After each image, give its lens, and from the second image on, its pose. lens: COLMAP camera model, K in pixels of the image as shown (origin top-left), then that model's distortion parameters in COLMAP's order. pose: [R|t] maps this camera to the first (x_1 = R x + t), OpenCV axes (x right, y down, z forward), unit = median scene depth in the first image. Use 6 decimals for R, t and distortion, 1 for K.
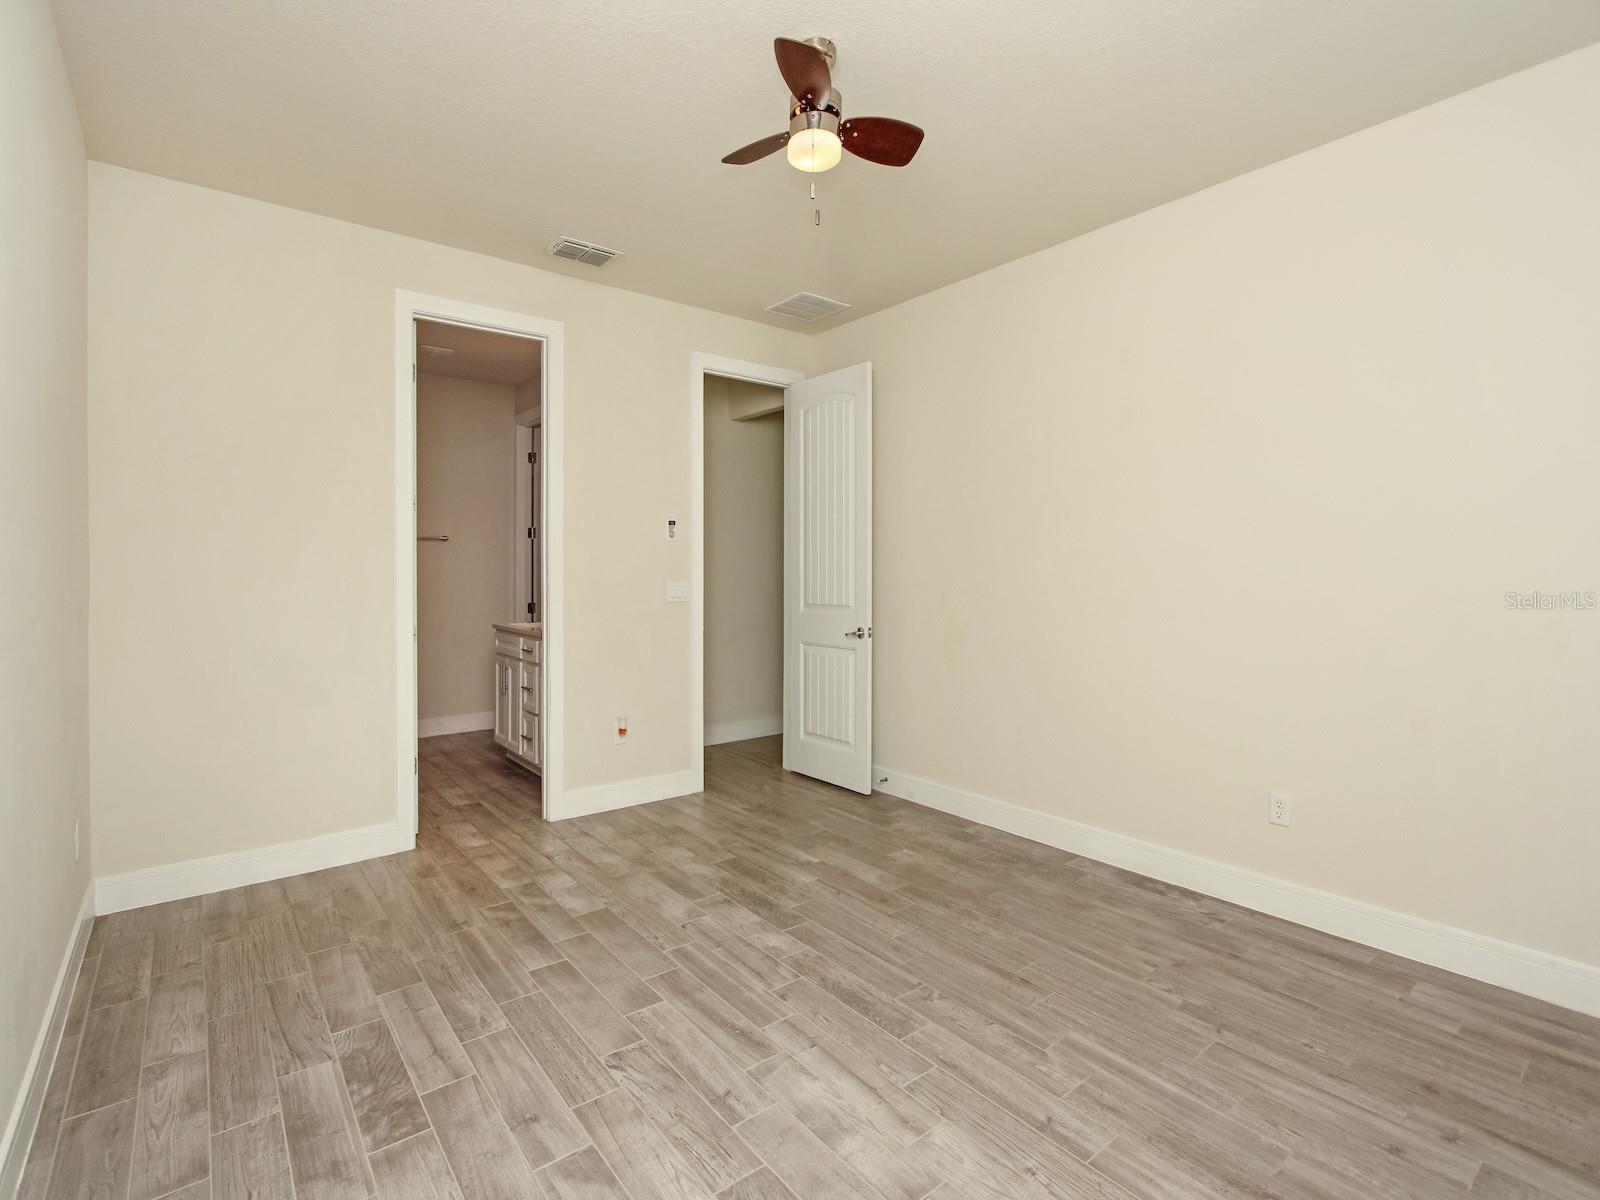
lens RADIAL K [[758.0, 0, 798.7], [0, 758.0, 593.8], [0, 0, 1]] dist [0.002708, -0.000776]
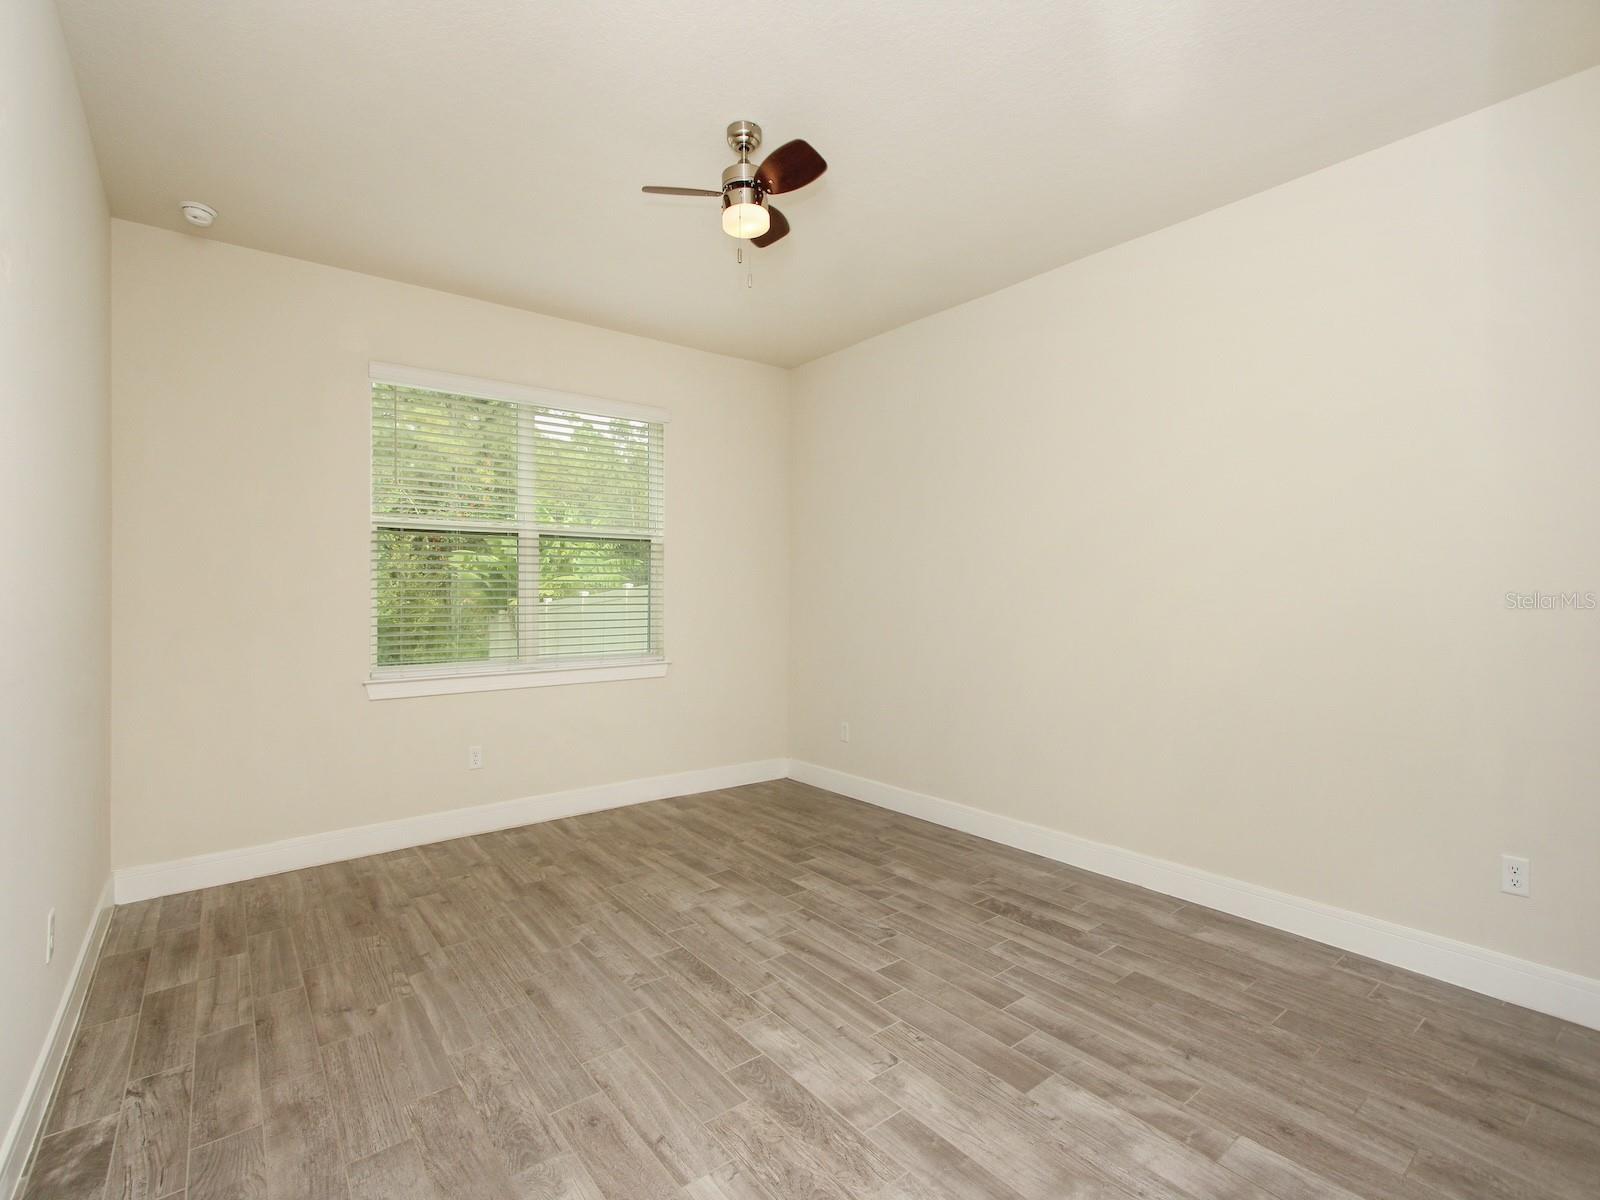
lens RADIAL K [[758.0, 0, 807.1], [0, 758.0, 598.0], [0, 0, 1]] dist [0.002708, -0.000776]
pose [[-0.999955, 0.001779, 0.009358, -0.083457], [0.002110, 0.999371, 0.035410, -0.054042], [-0.009289, 0.035429, -0.999329, 1.986964]]
